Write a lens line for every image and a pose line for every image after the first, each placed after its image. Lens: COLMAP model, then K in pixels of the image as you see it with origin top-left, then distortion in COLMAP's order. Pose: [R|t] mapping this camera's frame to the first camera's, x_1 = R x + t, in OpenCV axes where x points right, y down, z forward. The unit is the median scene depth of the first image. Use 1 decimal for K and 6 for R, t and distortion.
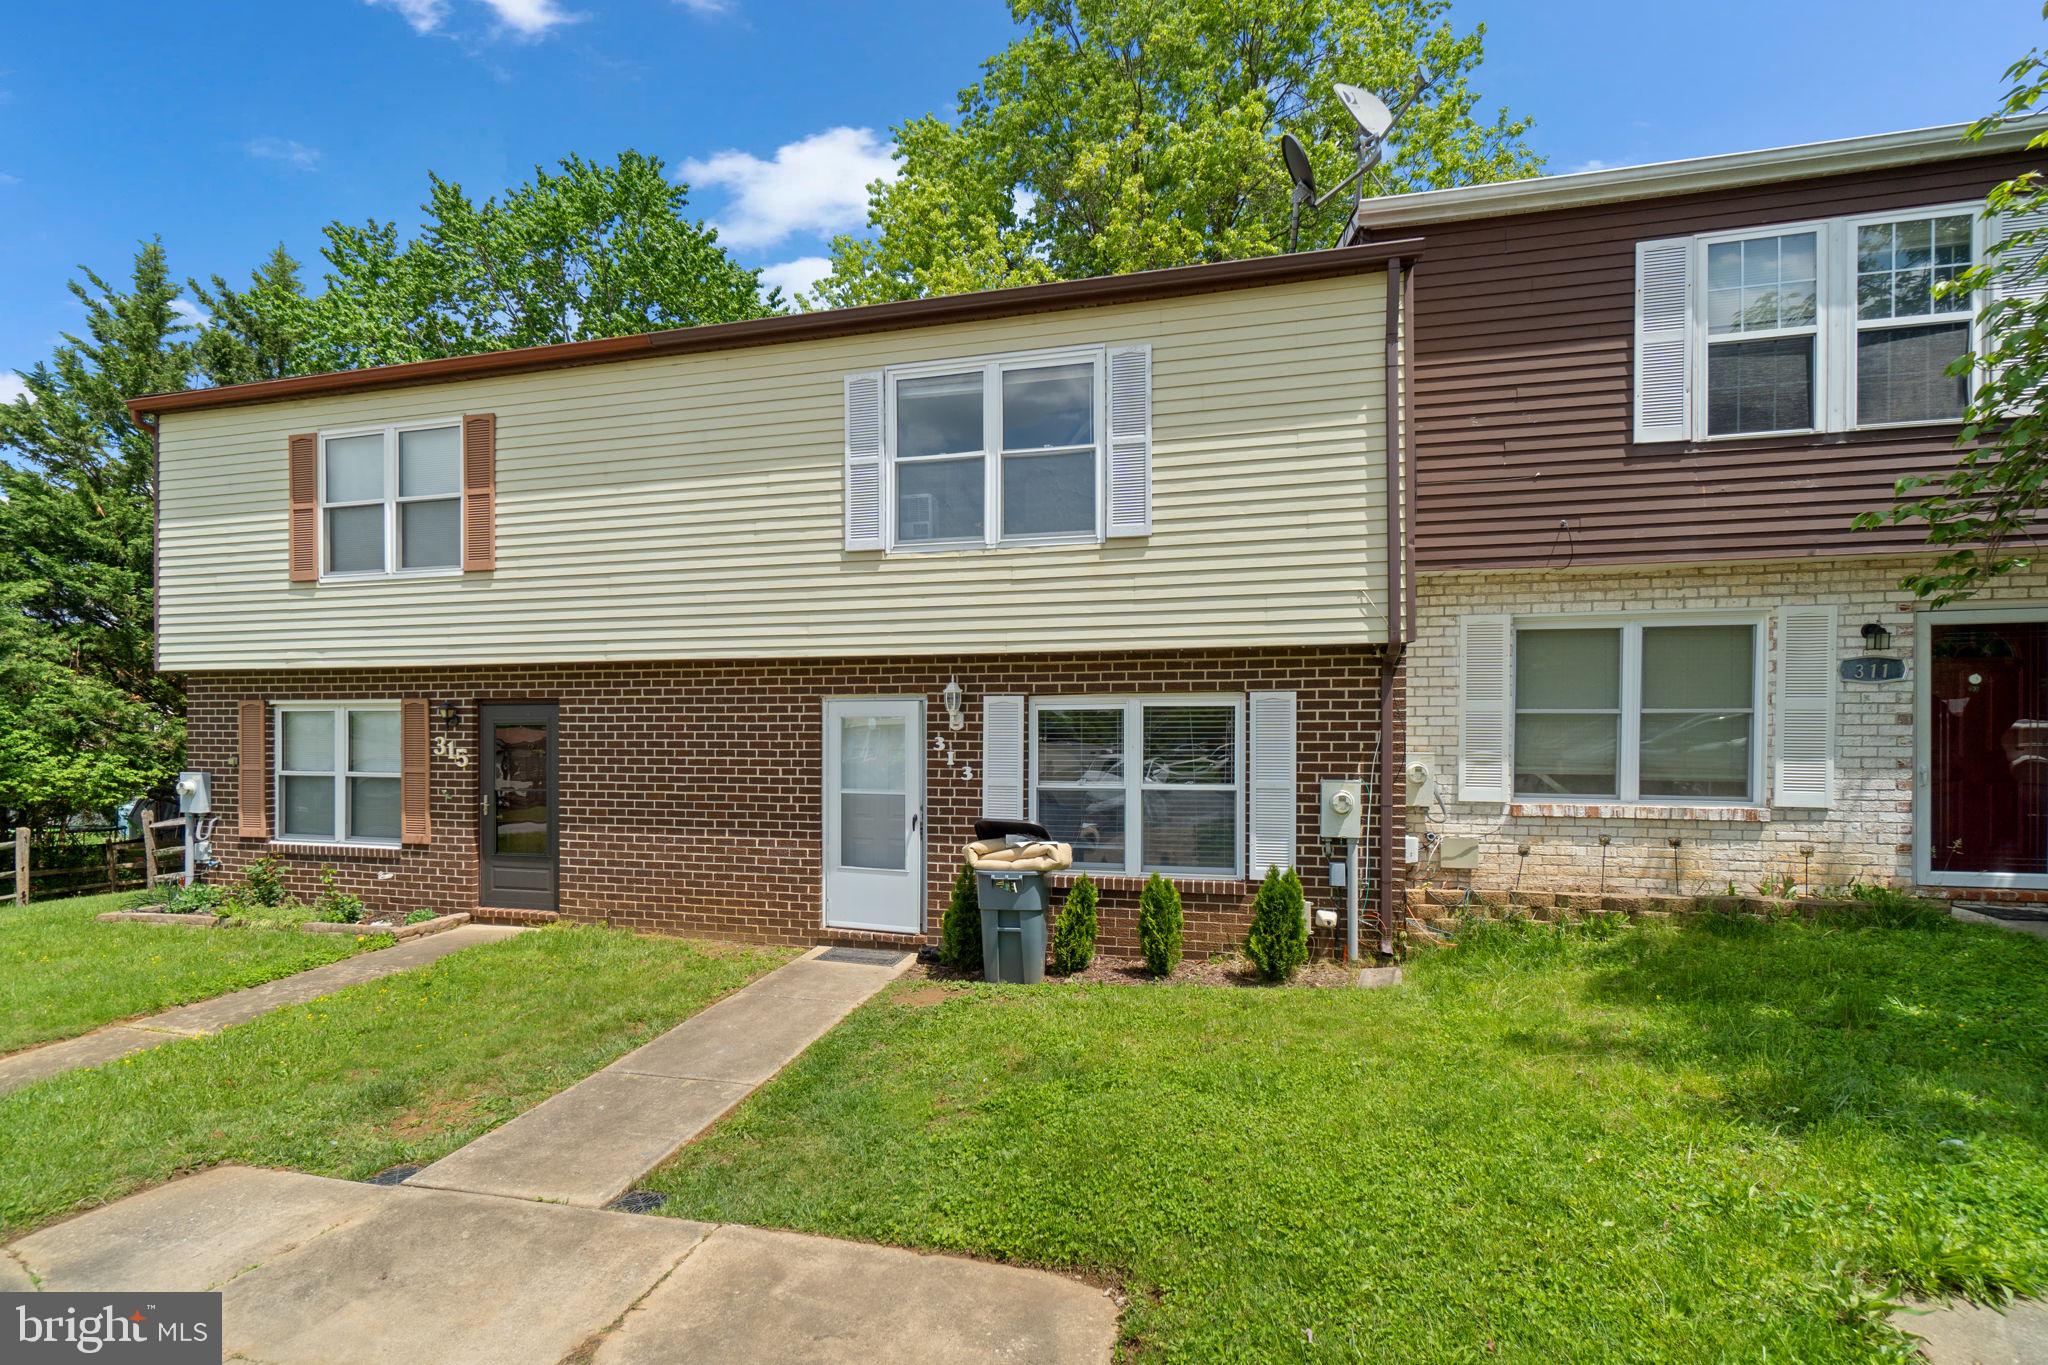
lens RADIAL K [[864.1, 0, 1051.2], [0, 864.1, 722.7], [0, 0, 1]] dist [0.000104, -0.000042]
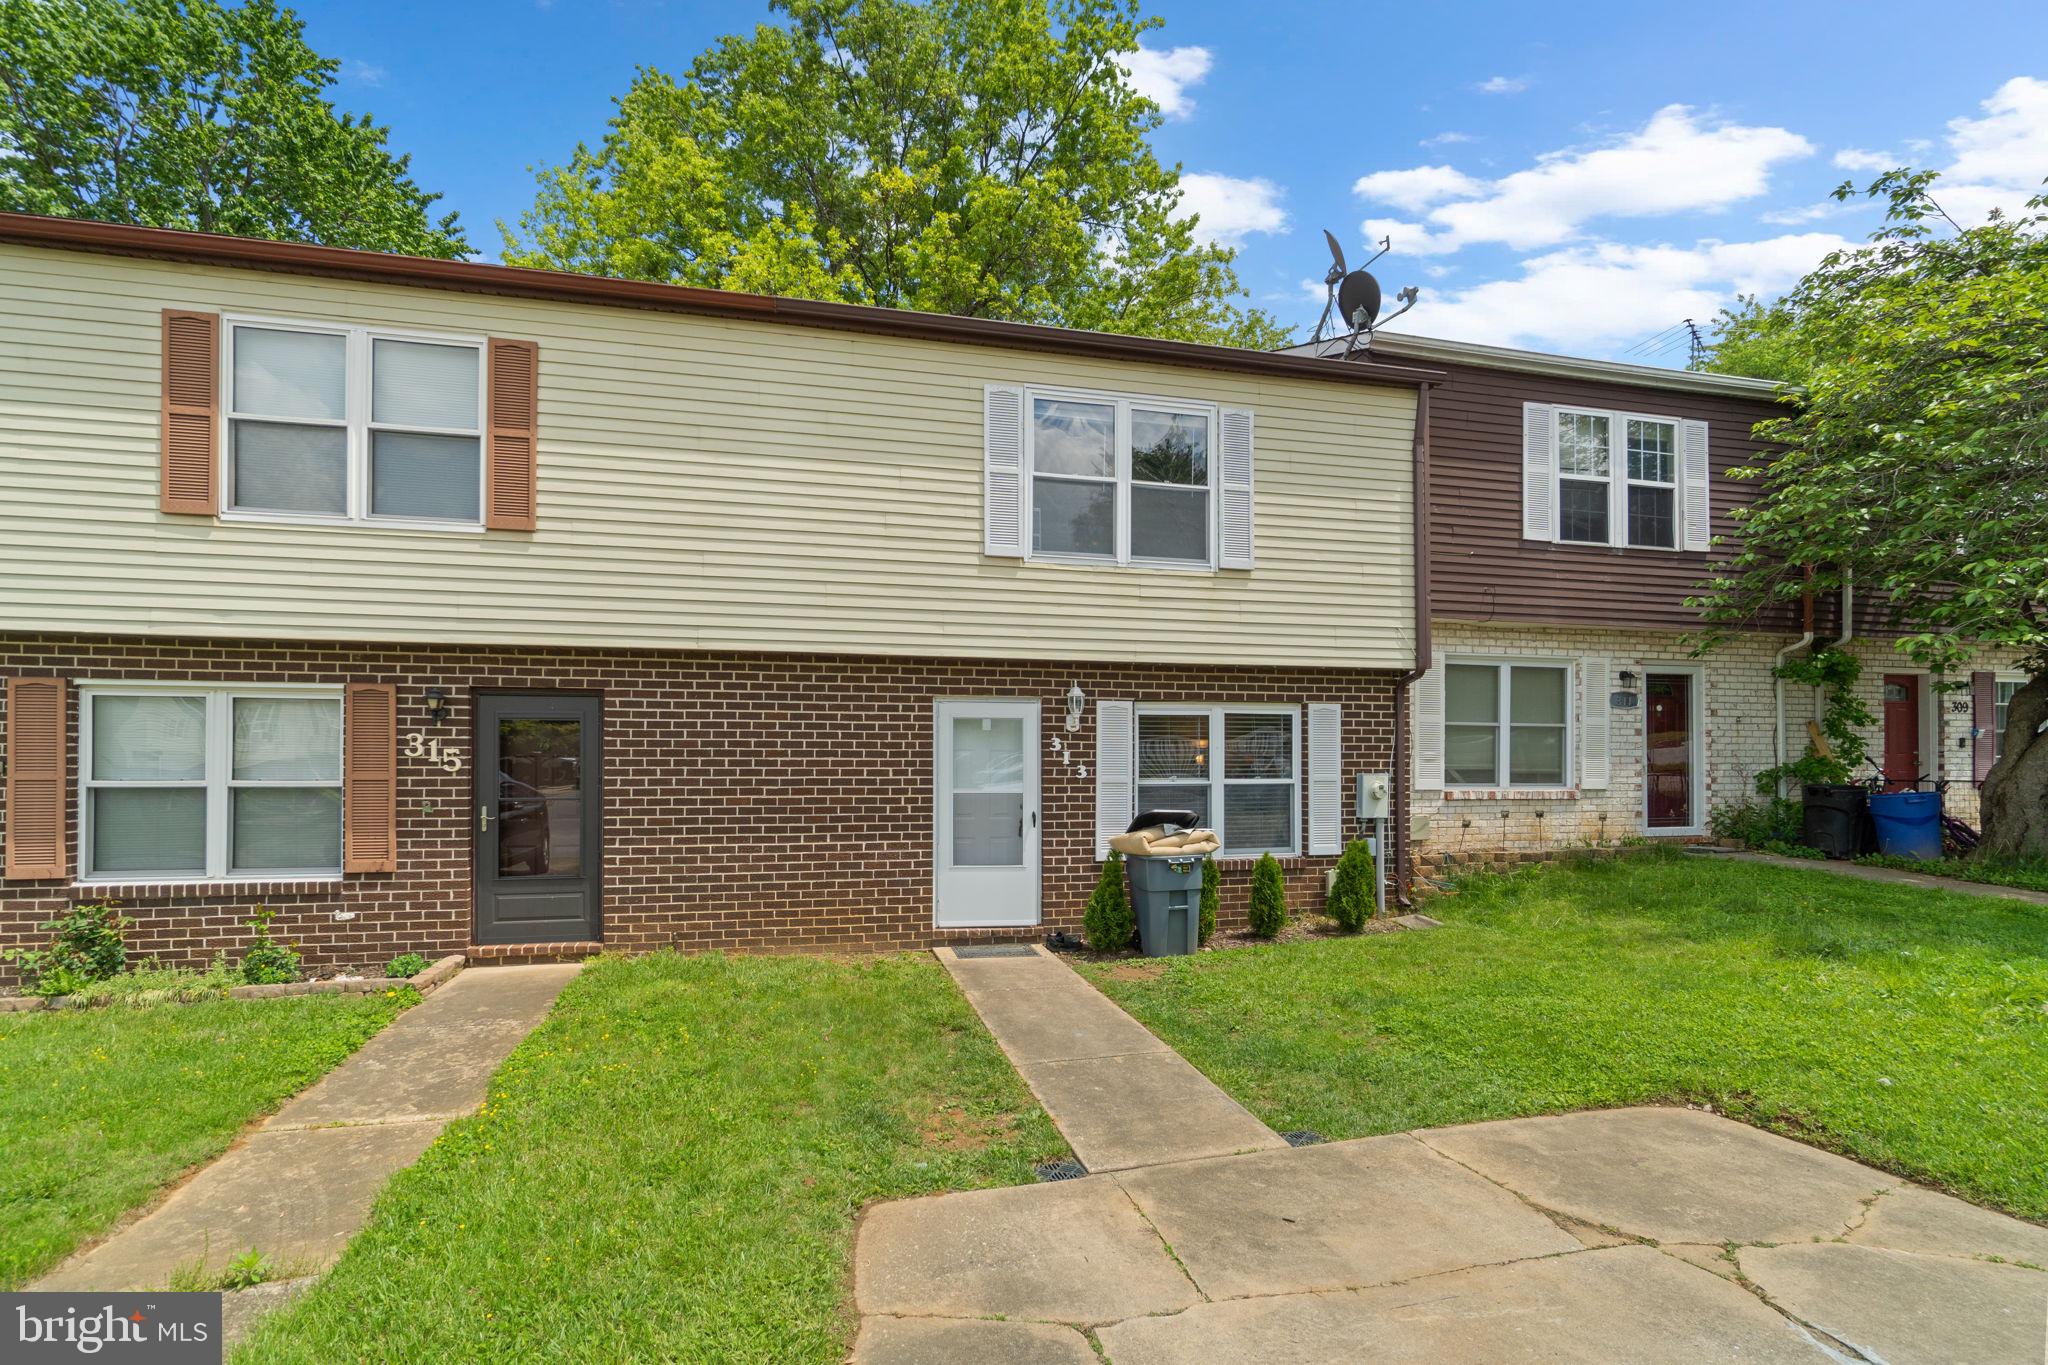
lens RADIAL K [[840.2, 0, 1023.5], [0, 840.2, 729.9], [0, 0, 1]] dist [-0.001582, -0.000188]
pose [[0.902167, 0.014497, 0.431144, -0.611410], [-0.008204, 0.999831, -0.016453, 0.024087], [-0.431310, 0.011306, 0.902133, 0.084729]]
